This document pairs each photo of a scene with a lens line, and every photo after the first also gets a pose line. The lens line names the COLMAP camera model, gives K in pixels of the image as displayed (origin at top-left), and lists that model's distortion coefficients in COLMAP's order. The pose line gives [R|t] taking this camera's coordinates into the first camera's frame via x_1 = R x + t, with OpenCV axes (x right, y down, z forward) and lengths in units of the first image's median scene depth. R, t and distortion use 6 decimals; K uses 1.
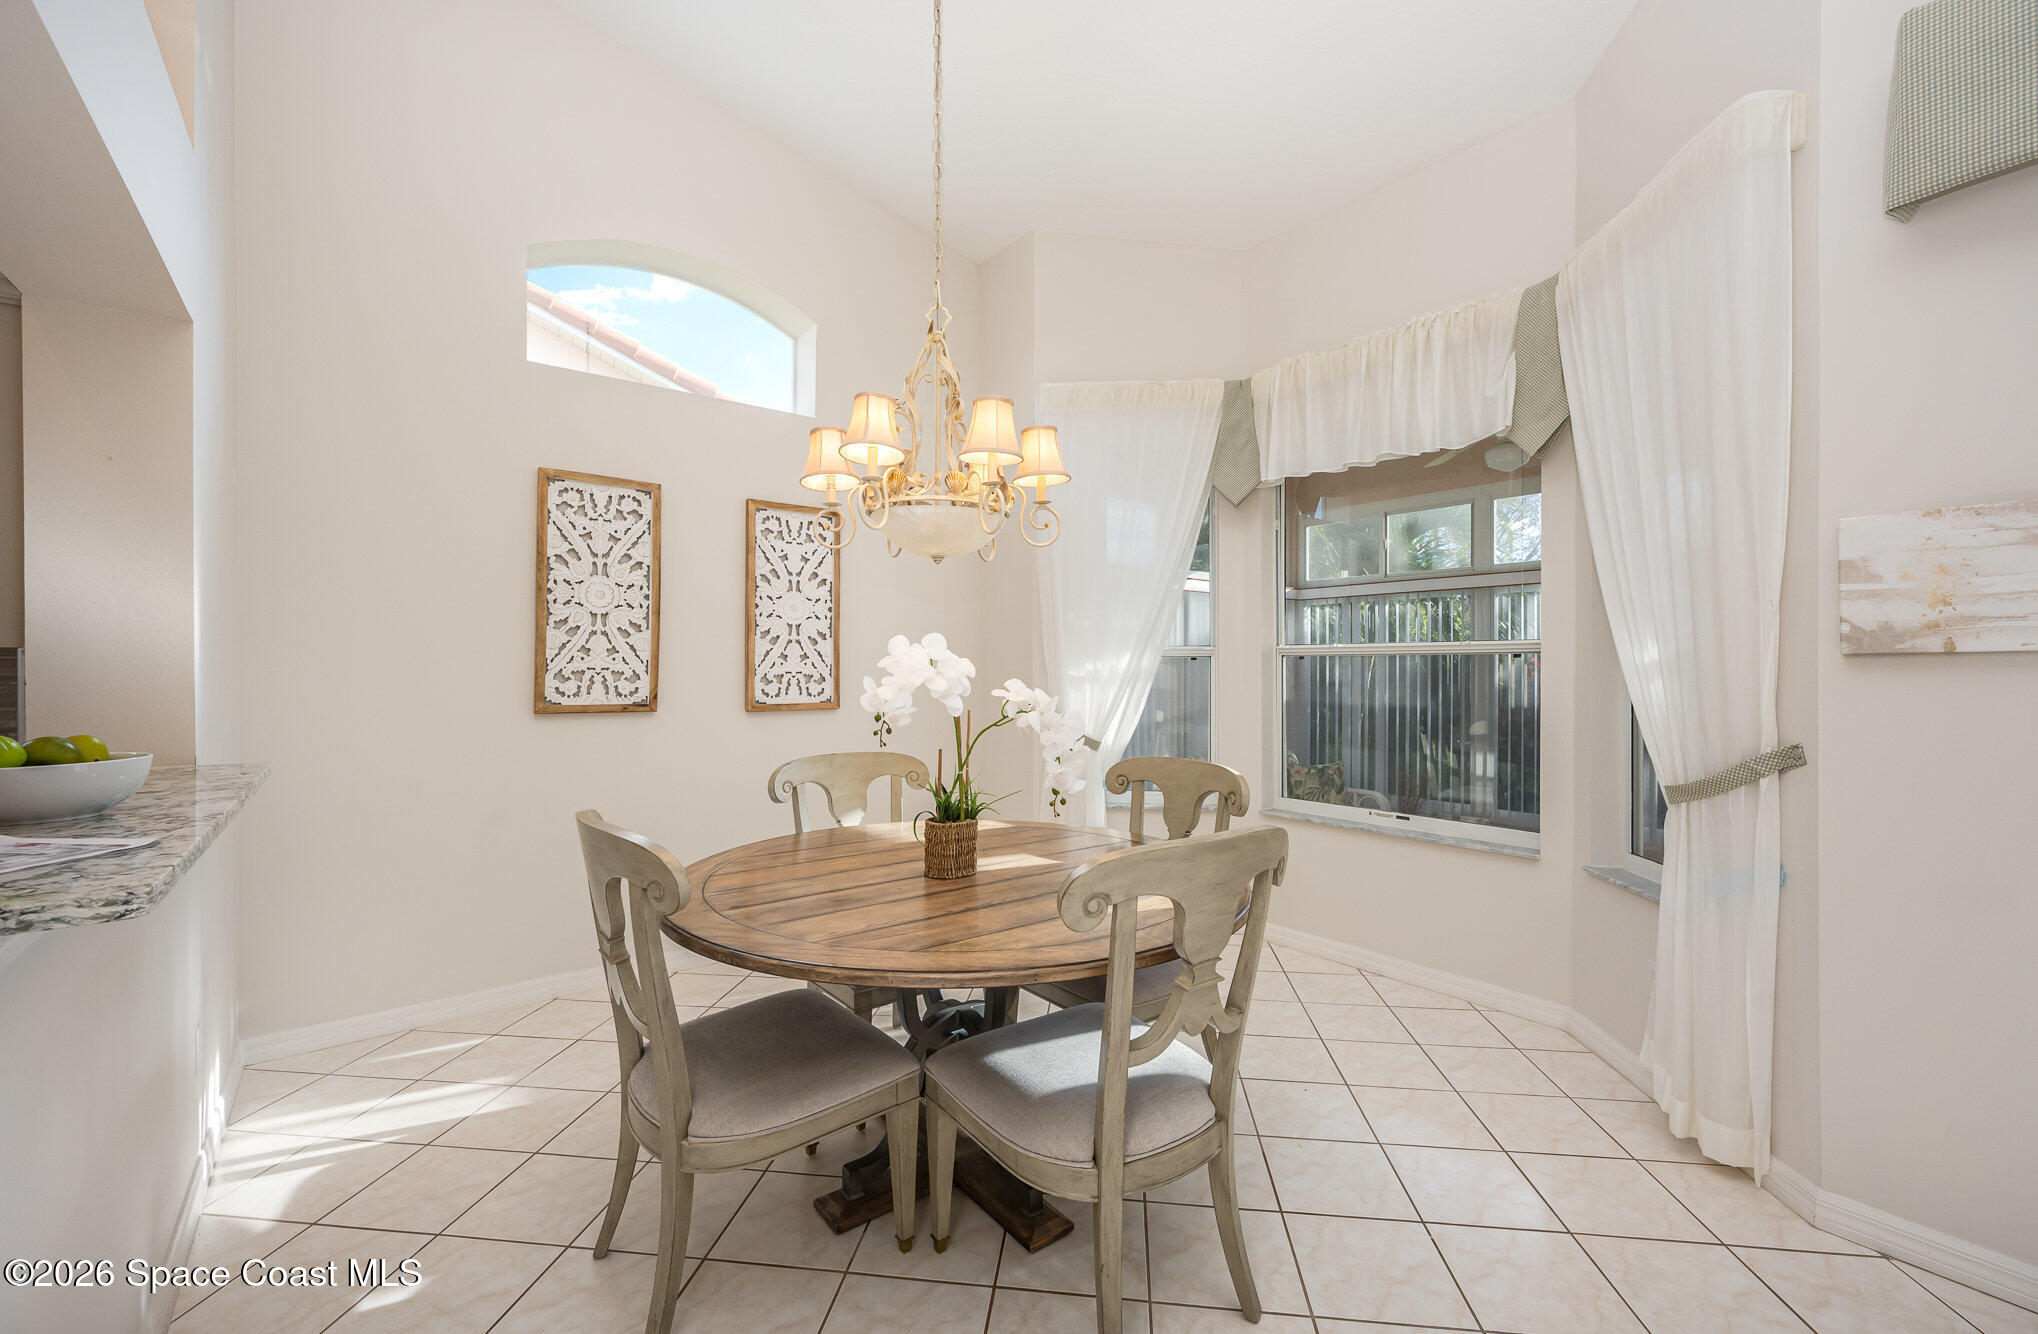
lens RADIAL K [[880.1, 0, 1009.3], [0, 880.1, 655.8], [0, 0, 1]] dist [-0.000038, -0.000057]
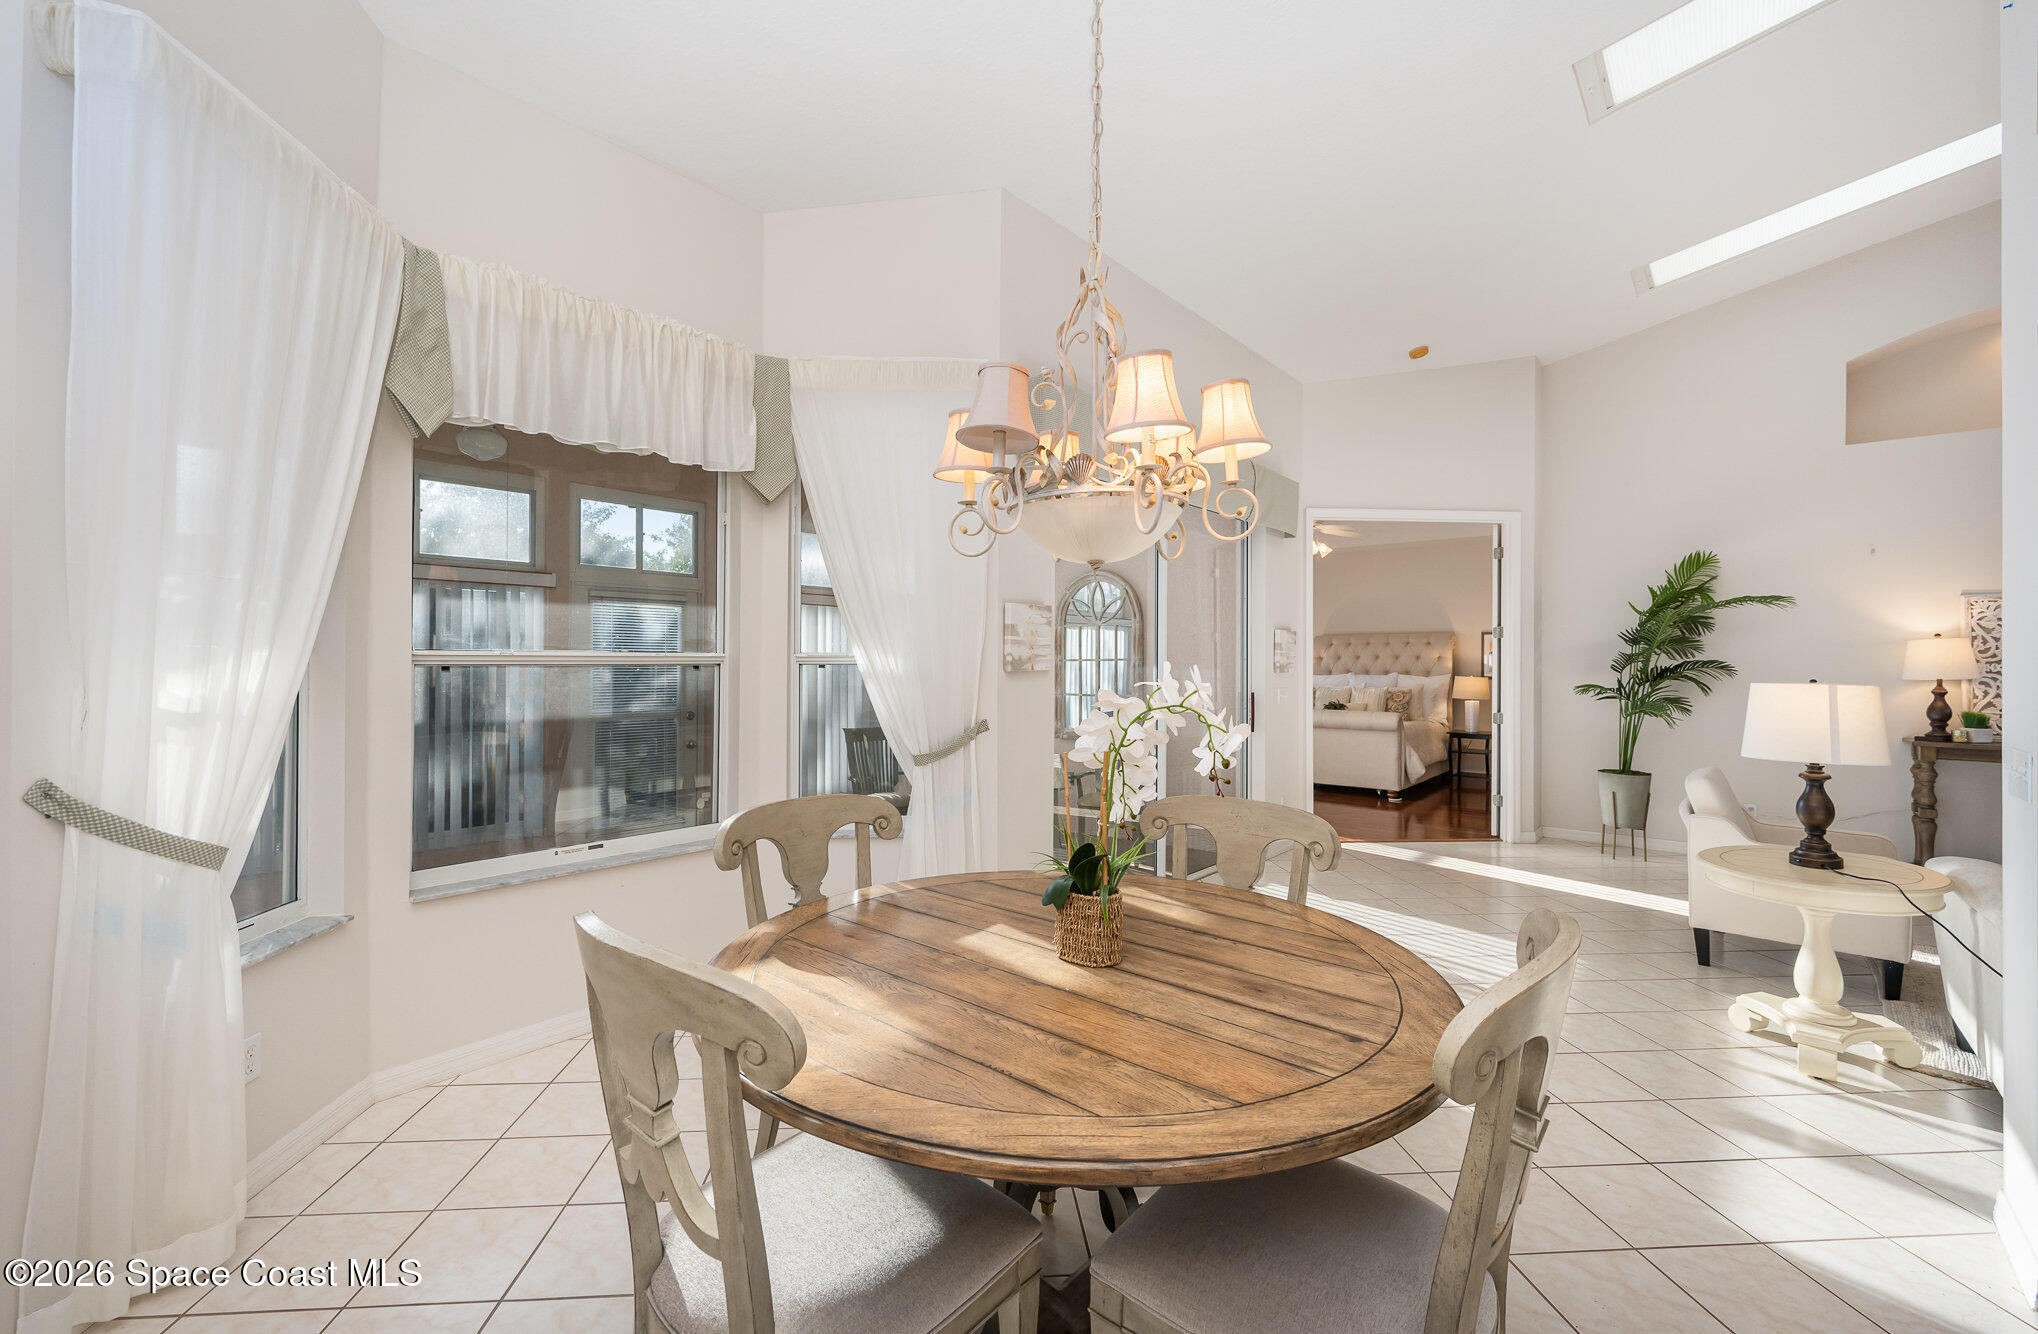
lens RADIAL K [[847.8, 0, 1009.6], [0, 847.8, 667.9], [0, 0, 1]] dist [0.000520, 0.000251]
pose [[-0.224441, -0.021194, 0.974257, -0.926365], [-0.024596, 0.999568, 0.016078, -0.040783], [-0.974177, -0.020354, -0.224865, 1.419594]]
